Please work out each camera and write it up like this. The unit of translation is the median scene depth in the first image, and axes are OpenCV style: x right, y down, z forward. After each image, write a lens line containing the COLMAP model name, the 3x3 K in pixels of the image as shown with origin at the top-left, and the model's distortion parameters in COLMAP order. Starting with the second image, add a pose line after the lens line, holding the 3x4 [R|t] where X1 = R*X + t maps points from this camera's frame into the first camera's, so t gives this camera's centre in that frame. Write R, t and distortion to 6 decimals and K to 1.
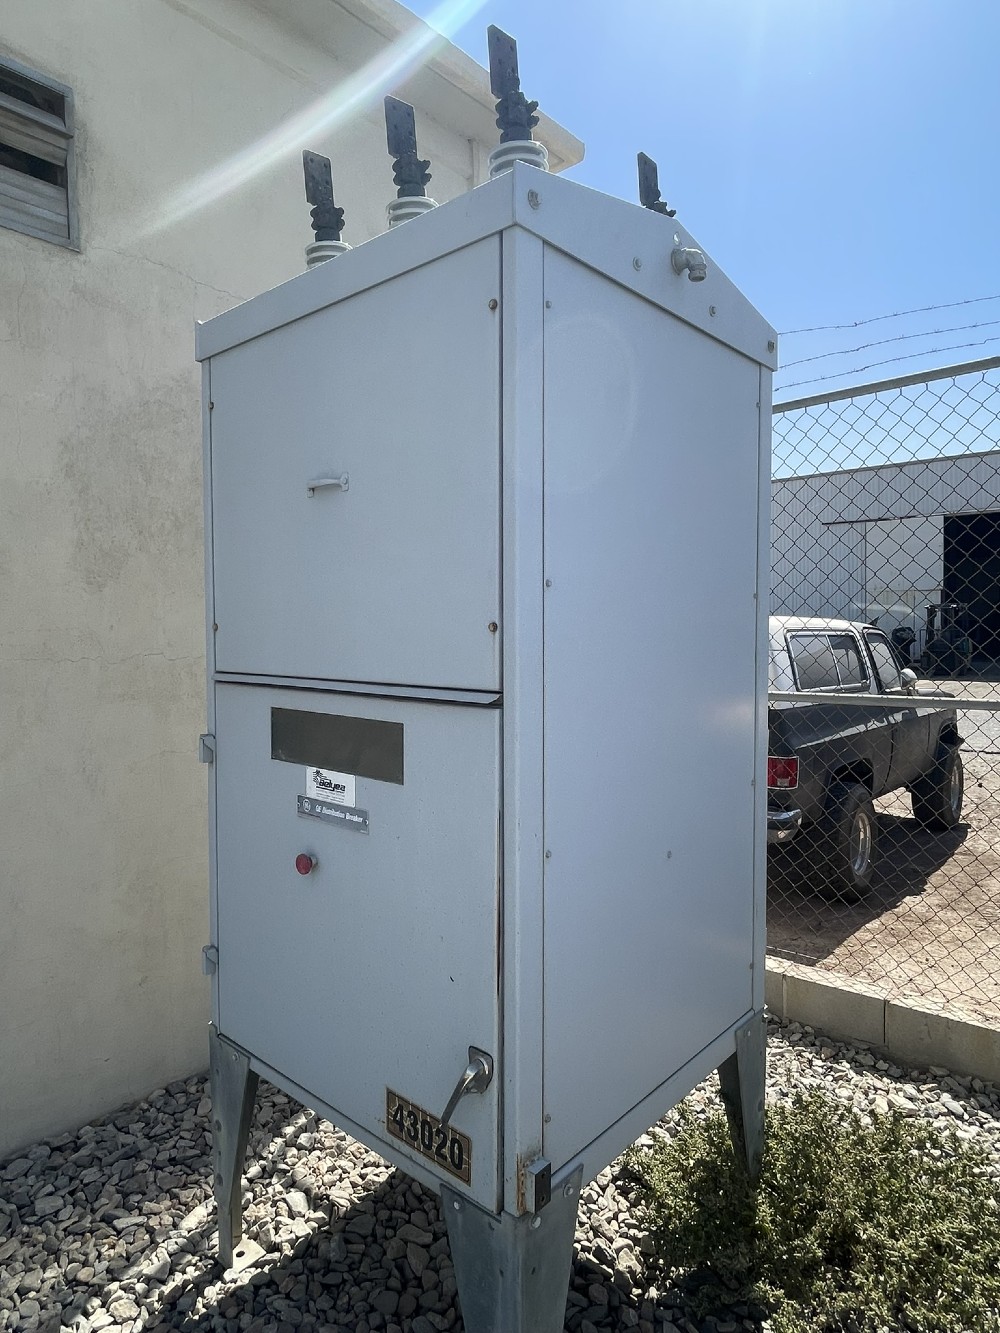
lens RADIAL K [[801.7, 0, 500.0], [0, 801.7, 666.5], [0, 0, 1]] dist [-0.005024, 0.000300]
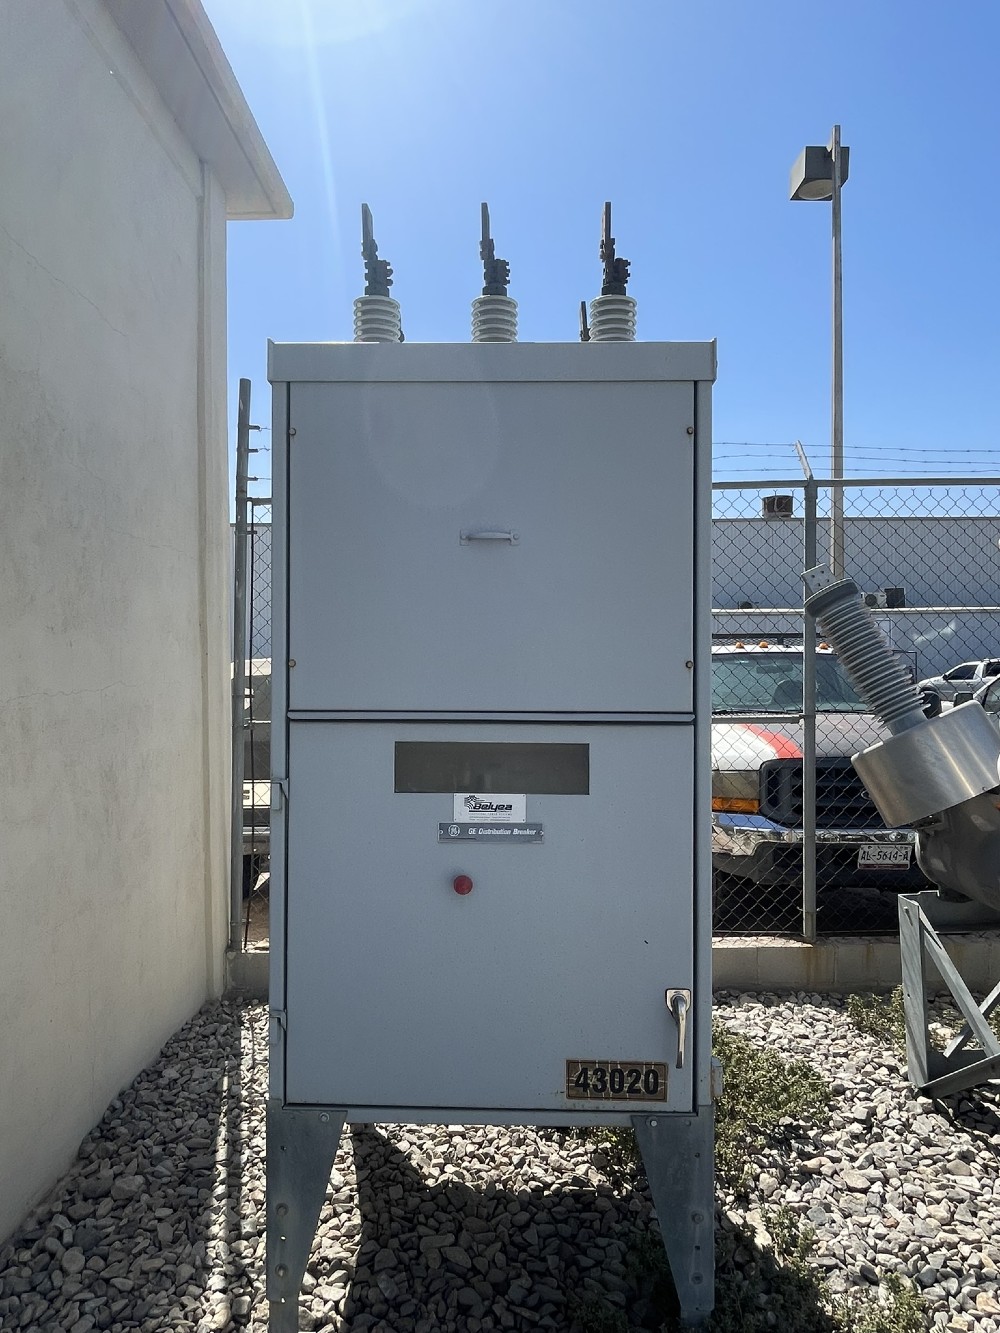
lens RADIAL K [[801.7, 0, 500.0], [0, 801.7, 666.5], [0, 0, 1]] dist [-0.005024, 0.000300]
pose [[0.763721, 0.001831, 0.645544, -0.932378], [0.028285, 0.998941, -0.036298, -0.004772], [-0.644927, 0.045981, 0.762860, 0.144187]]
